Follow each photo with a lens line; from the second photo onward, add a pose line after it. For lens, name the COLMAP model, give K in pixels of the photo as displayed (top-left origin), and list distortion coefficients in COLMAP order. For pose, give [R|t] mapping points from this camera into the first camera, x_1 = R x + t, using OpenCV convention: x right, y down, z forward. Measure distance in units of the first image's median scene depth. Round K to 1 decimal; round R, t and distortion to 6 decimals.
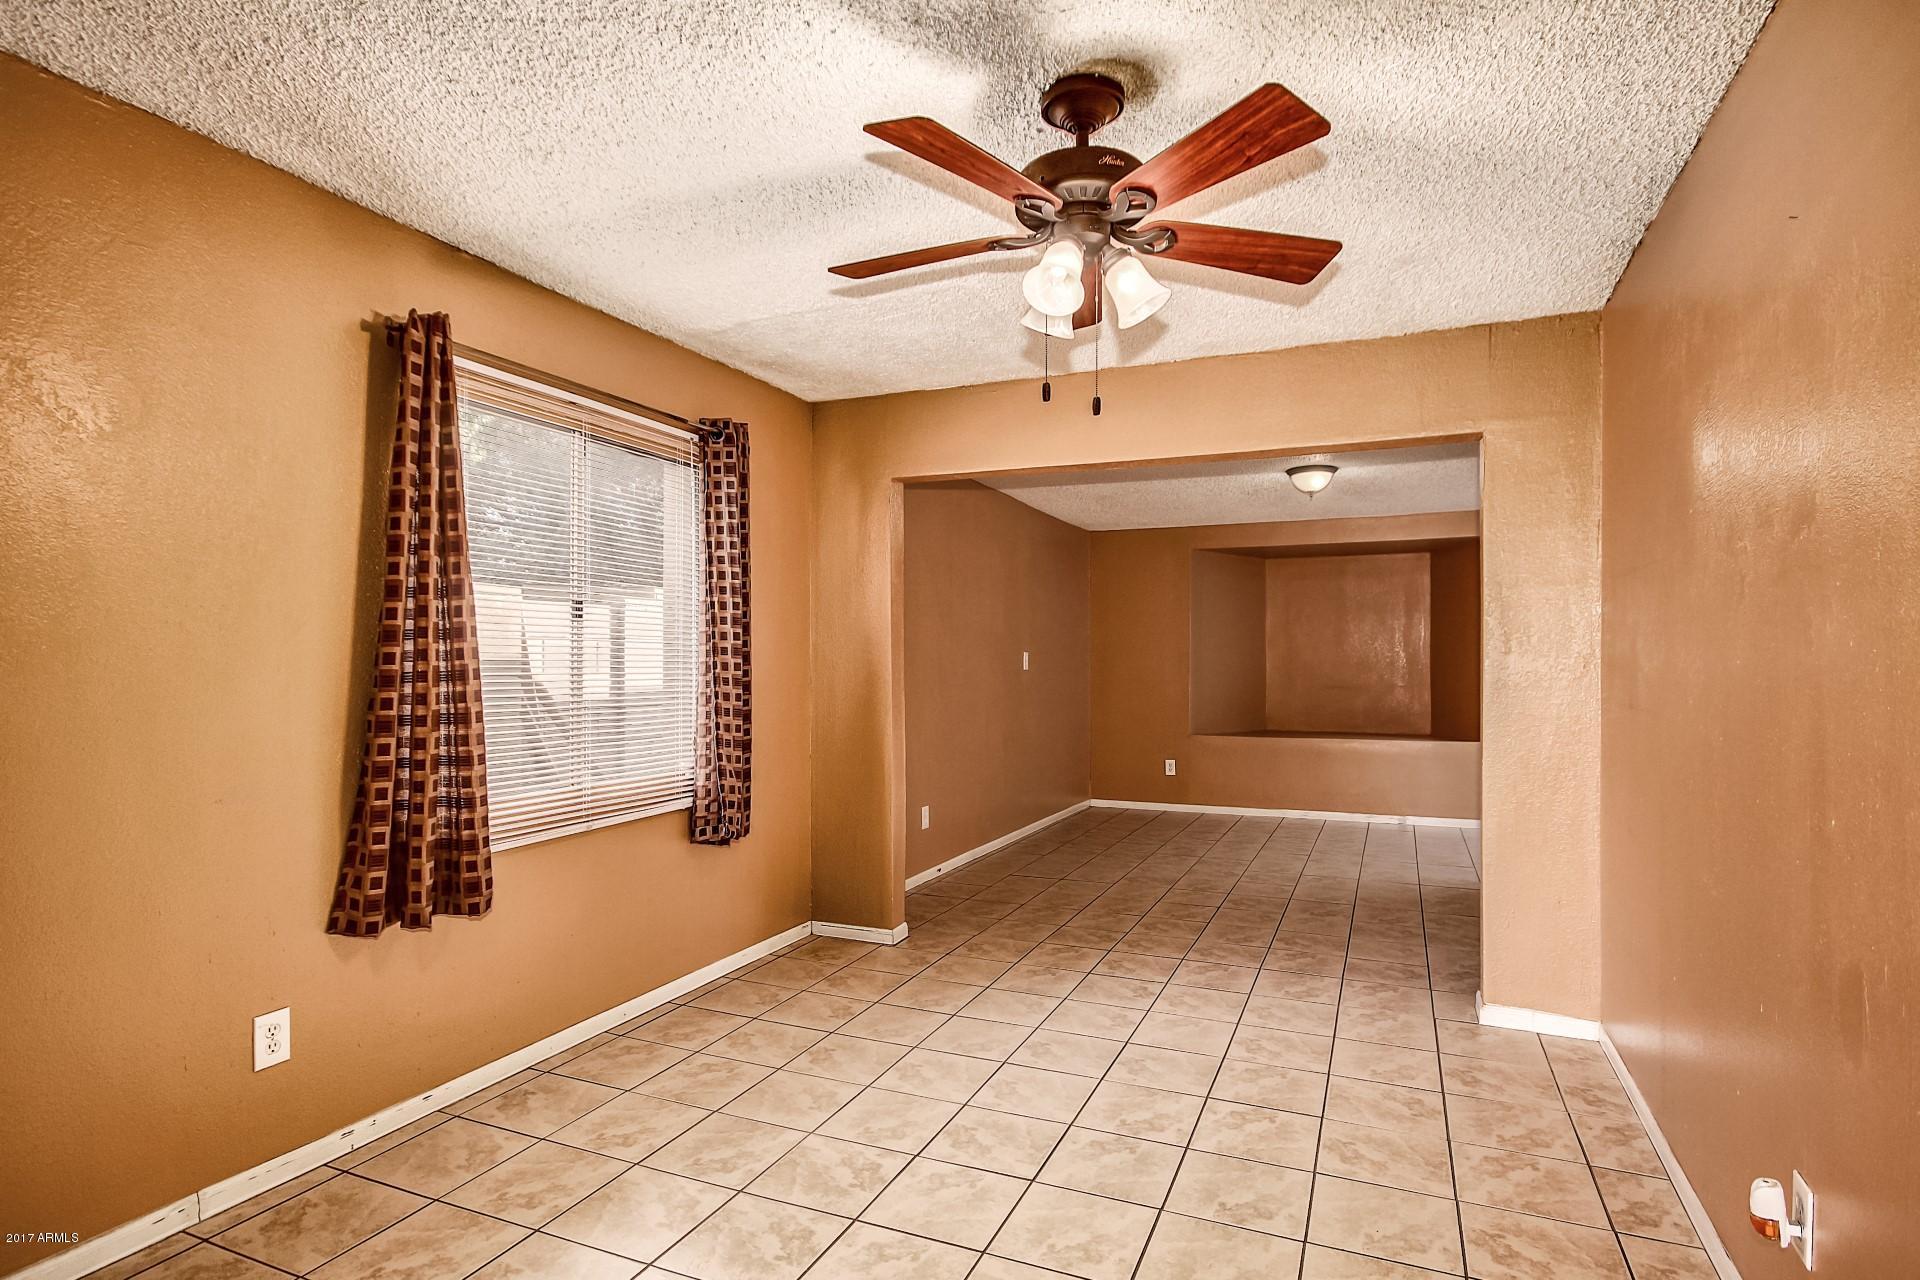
lens RADIAL K [[991.9, 0, 971.9], [0, 991.9, 655.7], [0, 0, 1]] dist [0.017378, 0.000123]
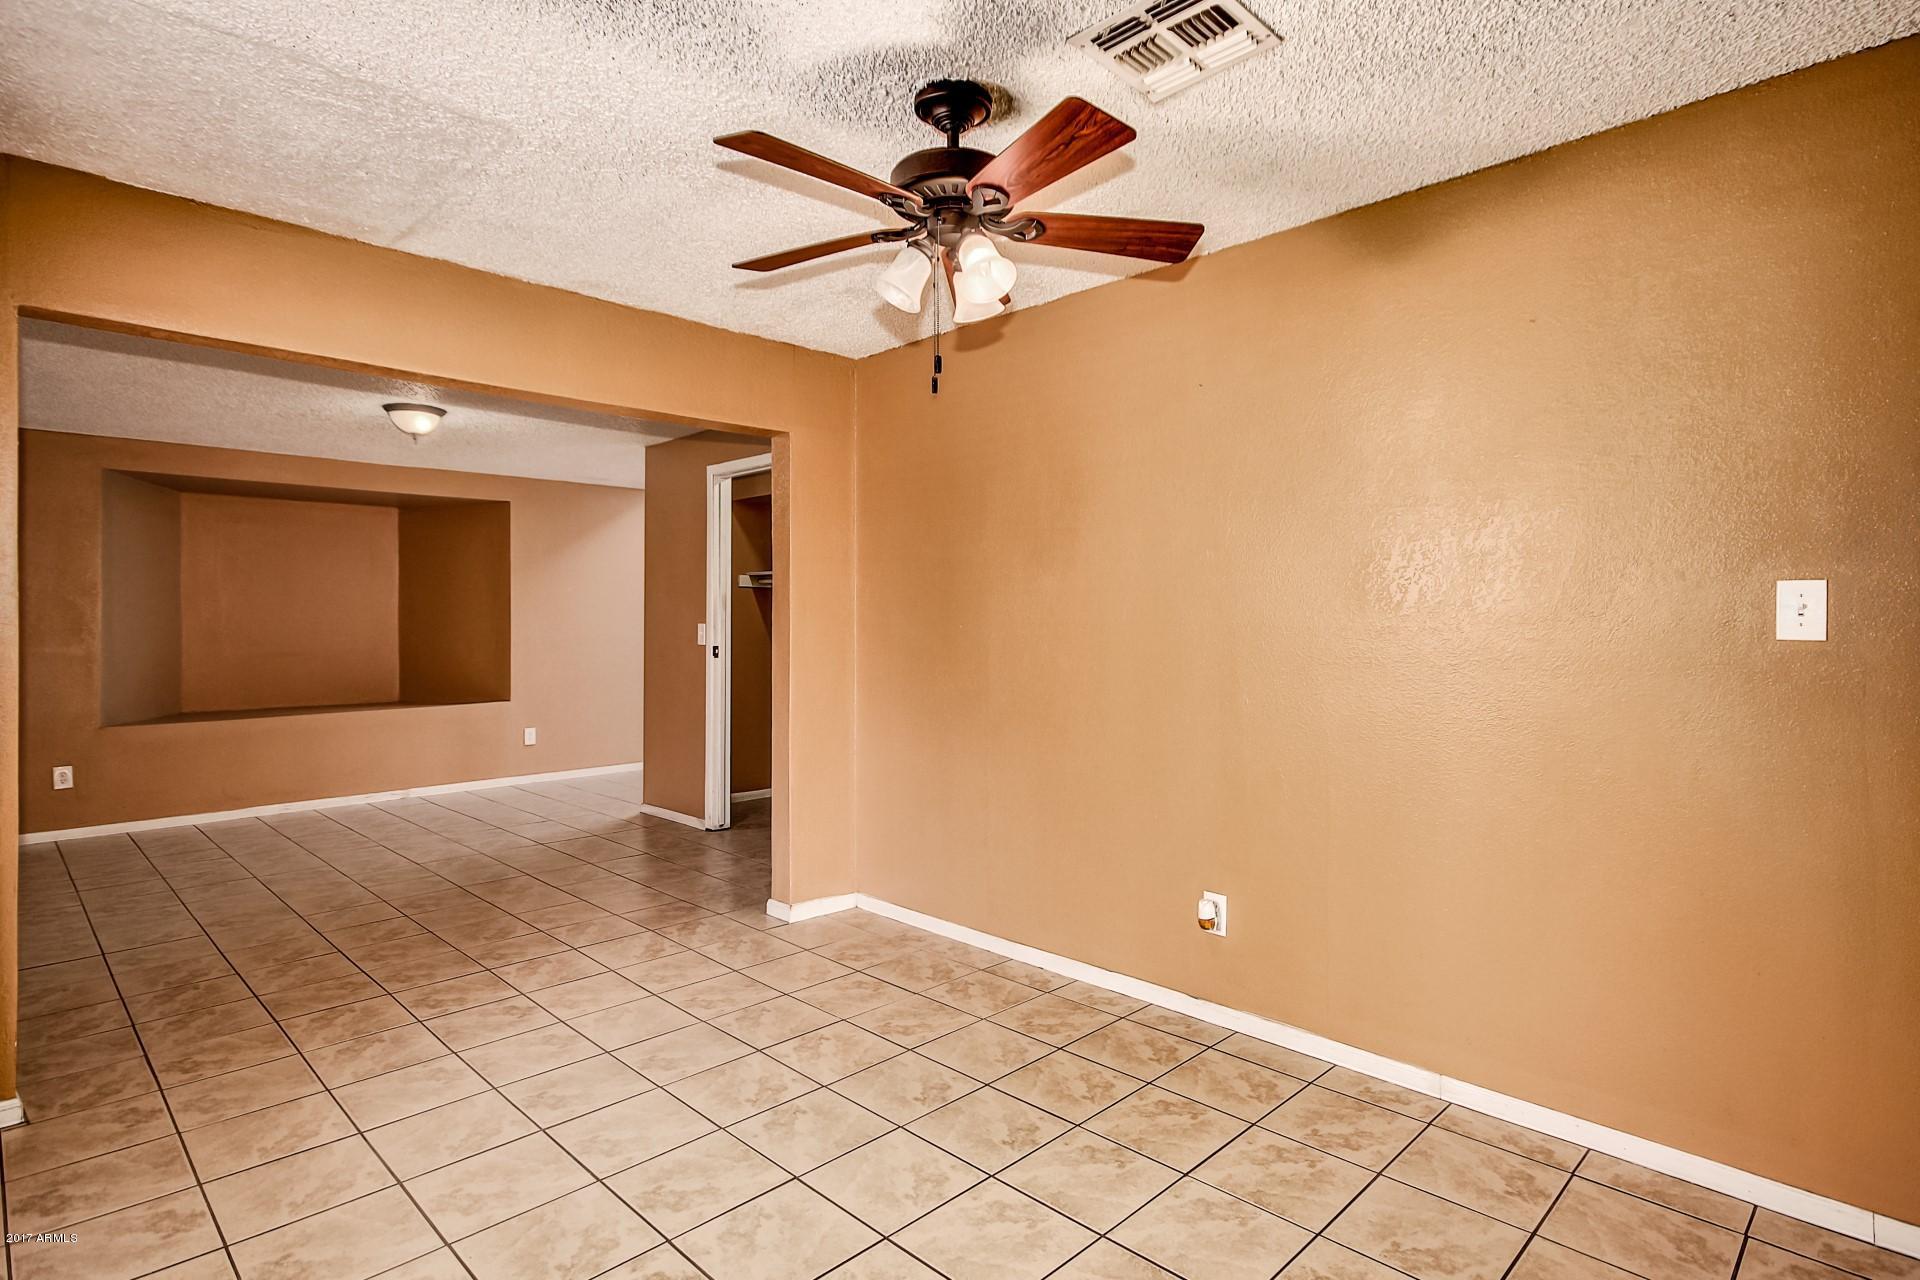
lens RADIAL K [[991.9, 0, 972.9], [0, 991.9, 624.0], [0, 0, 1]] dist [0.017378, 0.000123]
pose [[0.368769, -0.004630, 0.929509, -0.444417], [-0.001952, 0.999982, 0.005755, -0.000744], [-0.929519, -0.003936, 0.368754, 0.295735]]
